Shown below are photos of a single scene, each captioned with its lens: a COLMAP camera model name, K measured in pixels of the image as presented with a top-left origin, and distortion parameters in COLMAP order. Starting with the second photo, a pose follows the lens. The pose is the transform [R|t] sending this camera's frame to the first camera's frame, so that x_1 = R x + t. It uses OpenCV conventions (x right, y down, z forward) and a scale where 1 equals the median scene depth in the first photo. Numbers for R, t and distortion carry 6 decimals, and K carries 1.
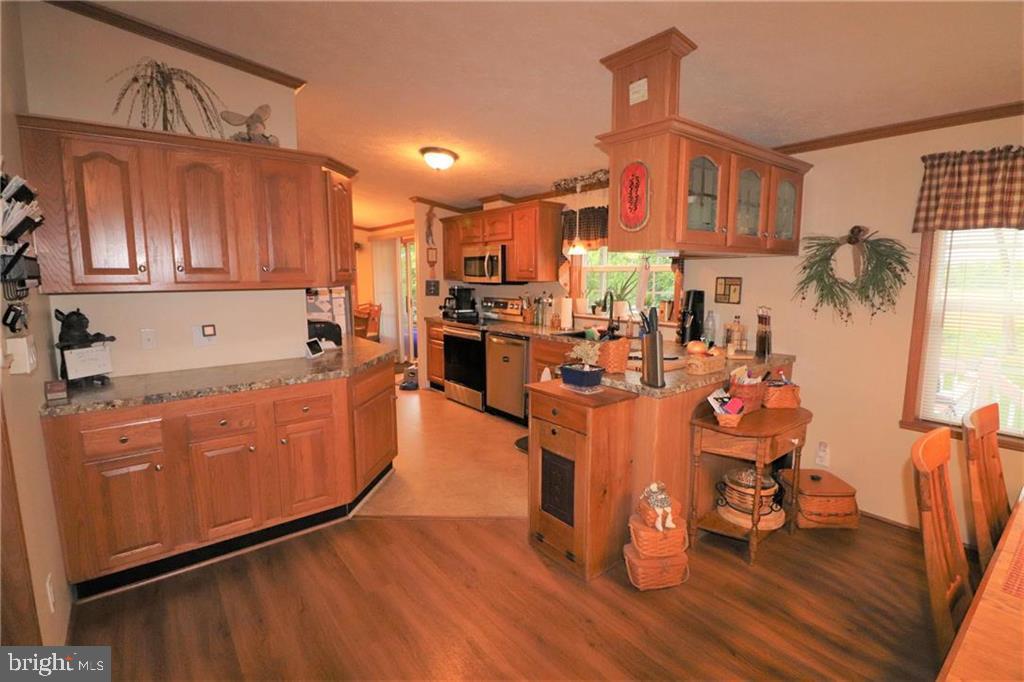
lens RADIAL K [[474.5, 0, 509.9], [0, 474.5, 335.4], [0, 0, 1]] dist [-0.006879, -0.008077]
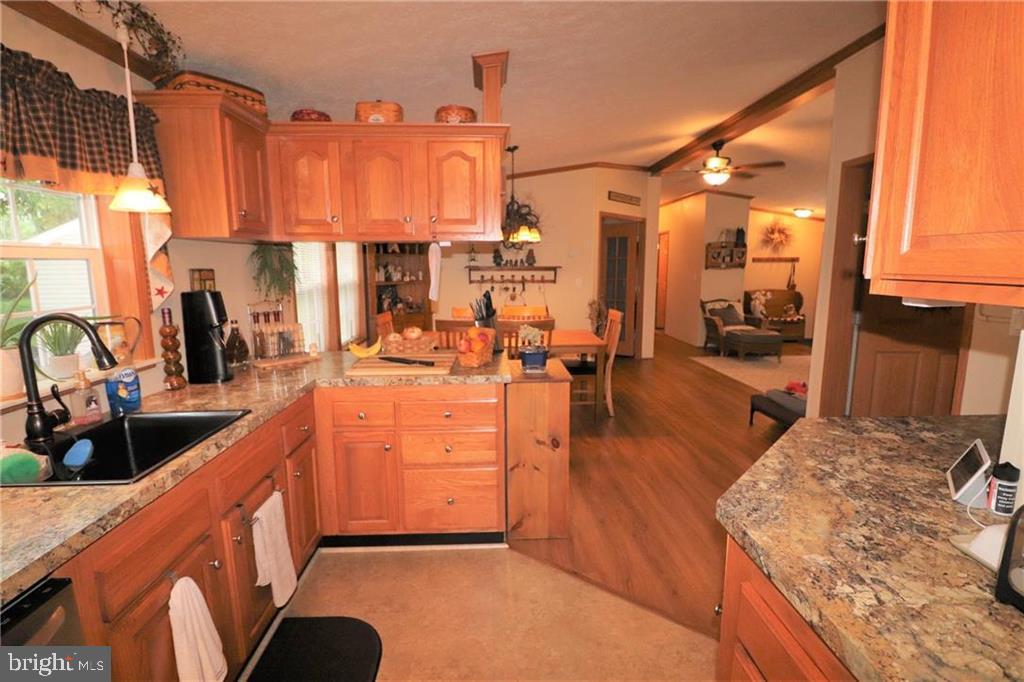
lens RADIAL K [[474.5, 0, 513.3], [0, 474.5, 335.7], [0, 0, 1]] dist [-0.006879, -0.008077]
pose [[-0.815021, -0.081805, 0.573627, -0.240661], [0.080648, 0.964332, 0.252109, -0.133837], [-0.573791, 0.251736, -0.779354, 1.050459]]
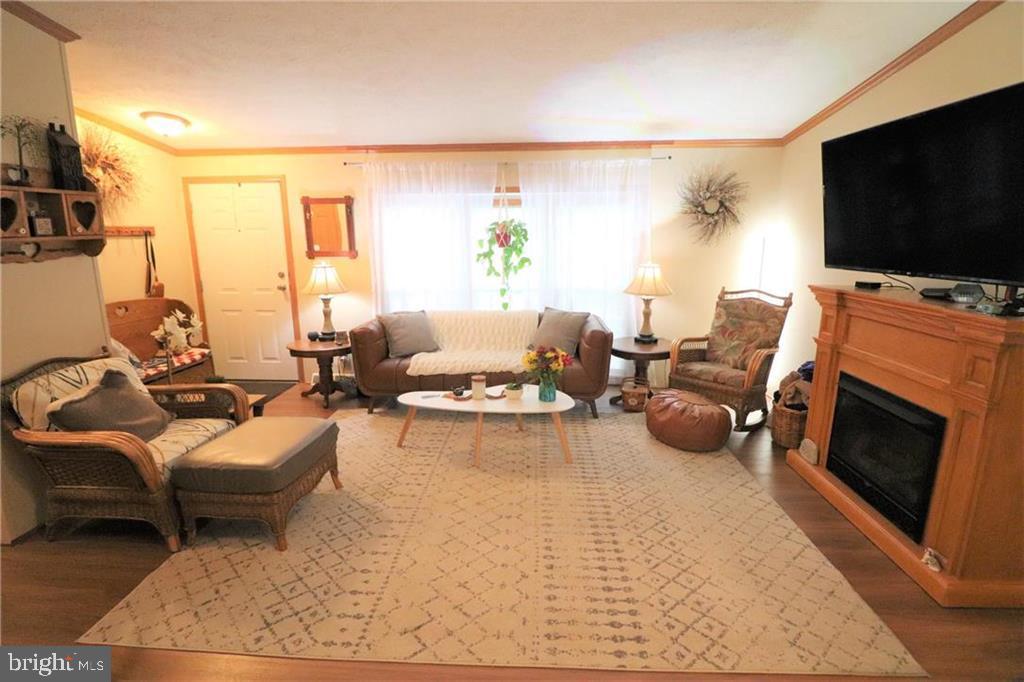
lens RADIAL K [[474.5, 0, 512.3], [0, 474.5, 340.2], [0, 0, 1]] dist [-0.006879, -0.008077]
pose [[-0.660202, 0.160472, -0.733746, 0.228118], [-0.094885, 0.951264, 0.293418, 0.028784], [0.745071, 0.263337, -0.612799, -0.189230]]
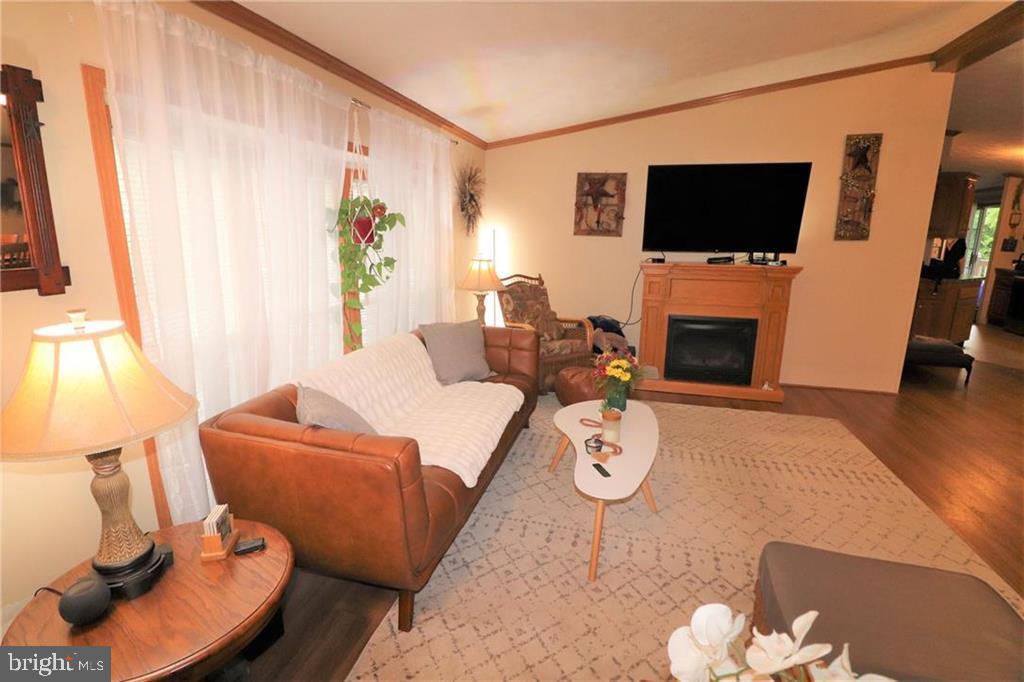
lens RADIAL K [[474.5, 0, 507.6], [0, 474.5, 336.1], [0, 0, 1]] dist [-0.006879, -0.008077]
pose [[0.594723, 0.181318, -0.783216, 0.076083], [-0.110682, 0.983424, 0.143622, 0.148880], [0.796275, 0.001273, 0.604934, -1.118707]]
